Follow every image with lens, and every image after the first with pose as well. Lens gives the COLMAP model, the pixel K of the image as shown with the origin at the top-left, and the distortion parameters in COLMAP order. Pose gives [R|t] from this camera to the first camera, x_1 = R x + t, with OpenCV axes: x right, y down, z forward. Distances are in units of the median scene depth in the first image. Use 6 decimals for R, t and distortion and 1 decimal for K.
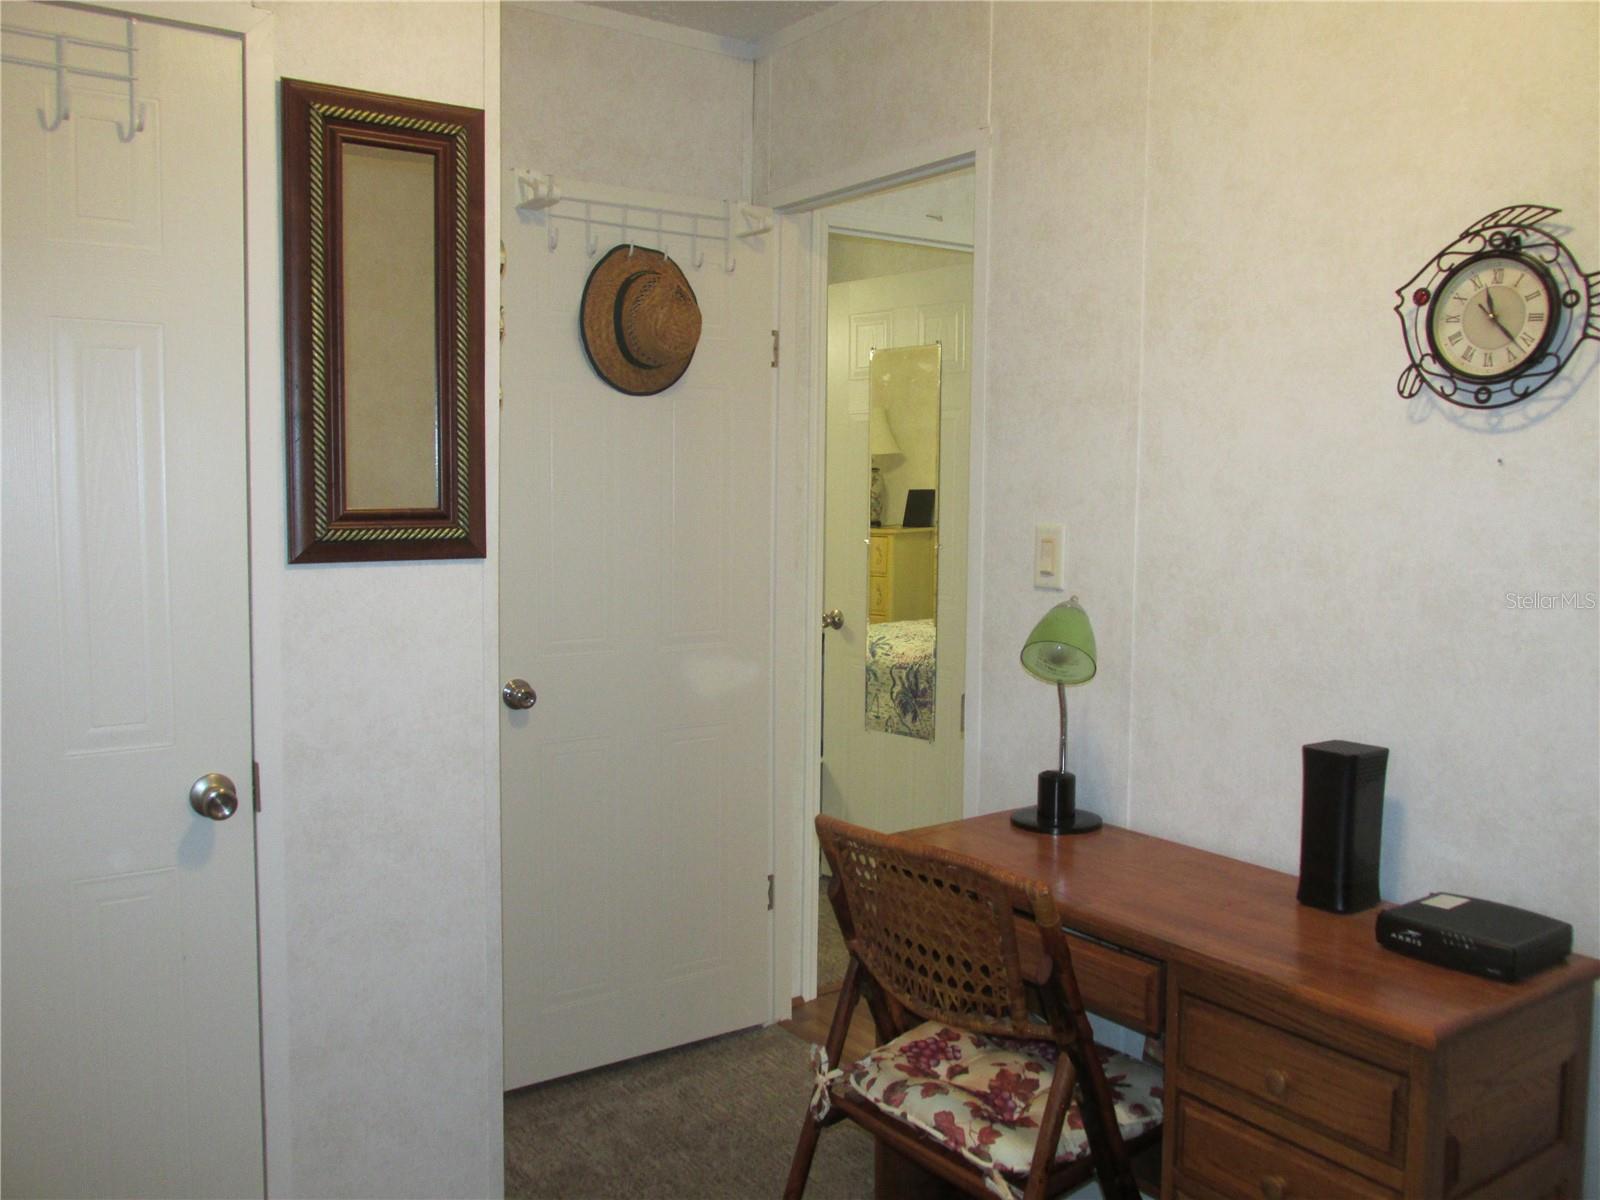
lens RADIAL K [[1333.8, 0, 800.1], [0, 1333.8, 594.6], [0, 0, 1]] dist [-0.034059, 0.002621]
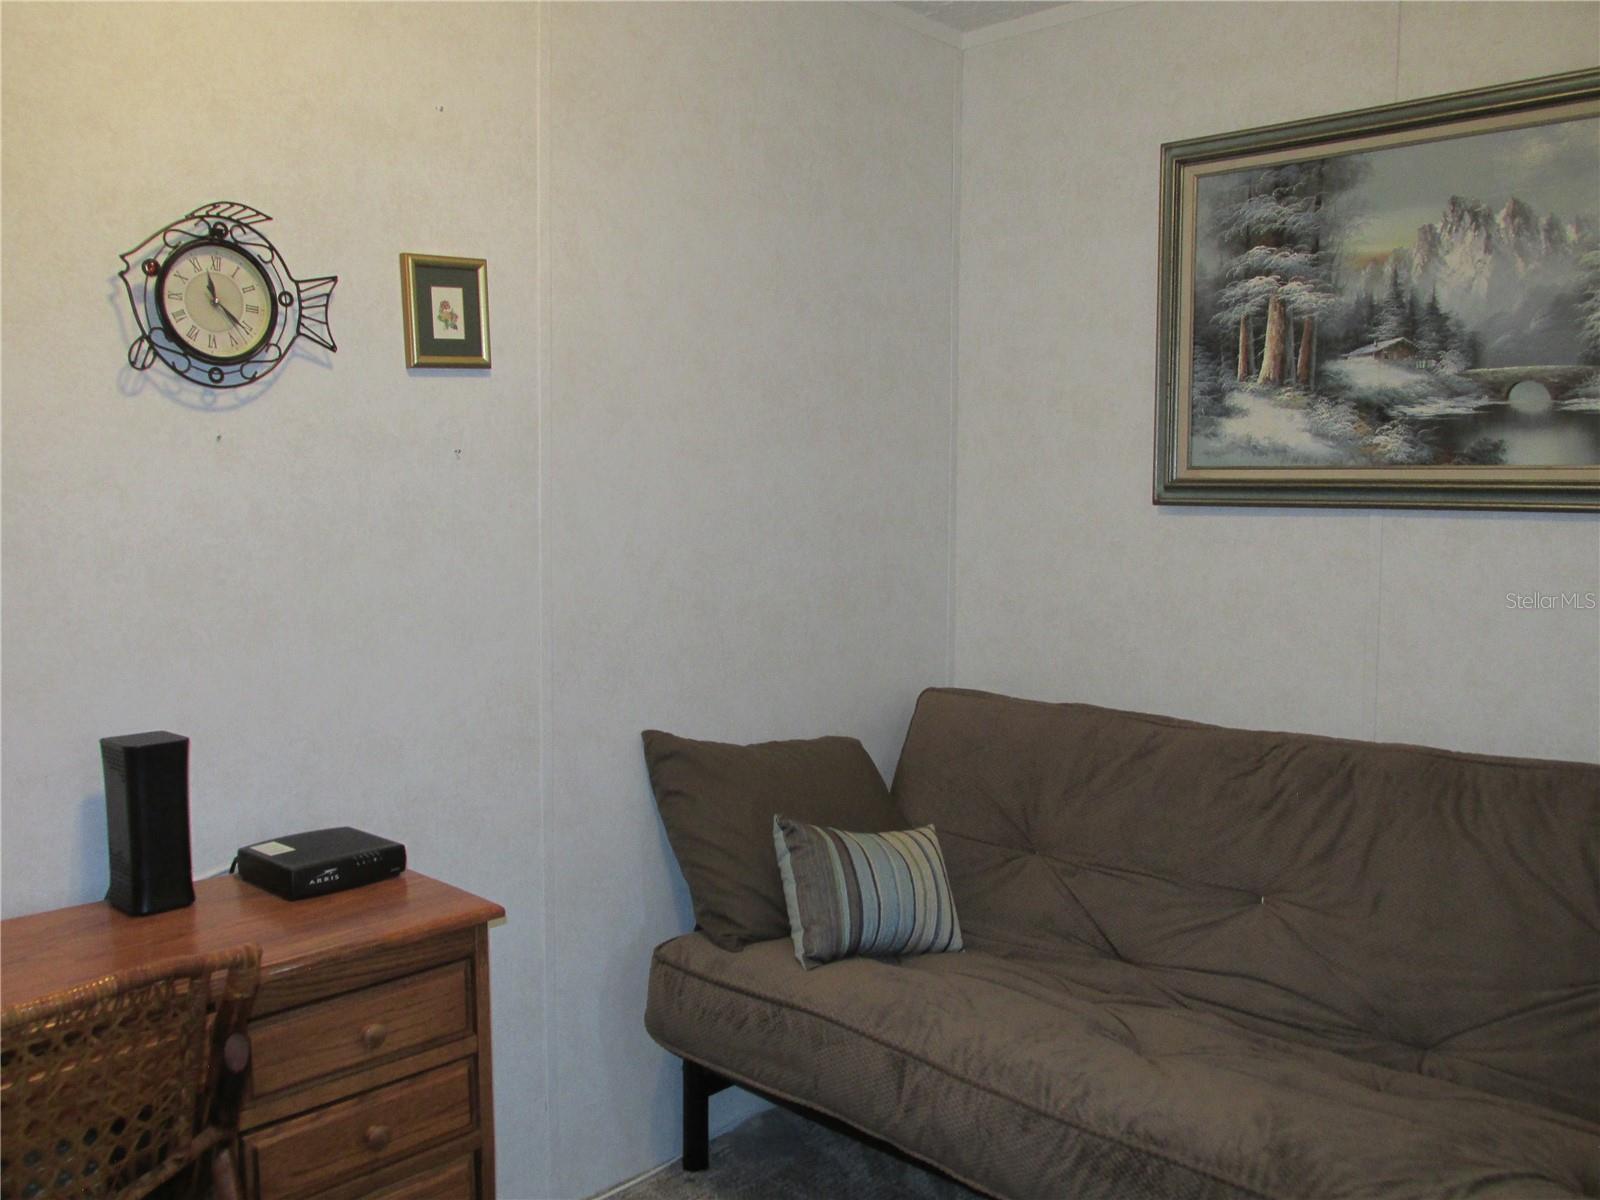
lens RADIAL K [[1333.8, 0, 800.1], [0, 1333.8, 594.6], [0, 0, 1]] dist [-0.034059, 0.002621]
pose [[-0.193066, -0.093107, 0.976758, -0.625872], [0.069710, 0.991670, 0.108308, -0.059160], [-0.978706, 0.089001, -0.184967, 0.757387]]
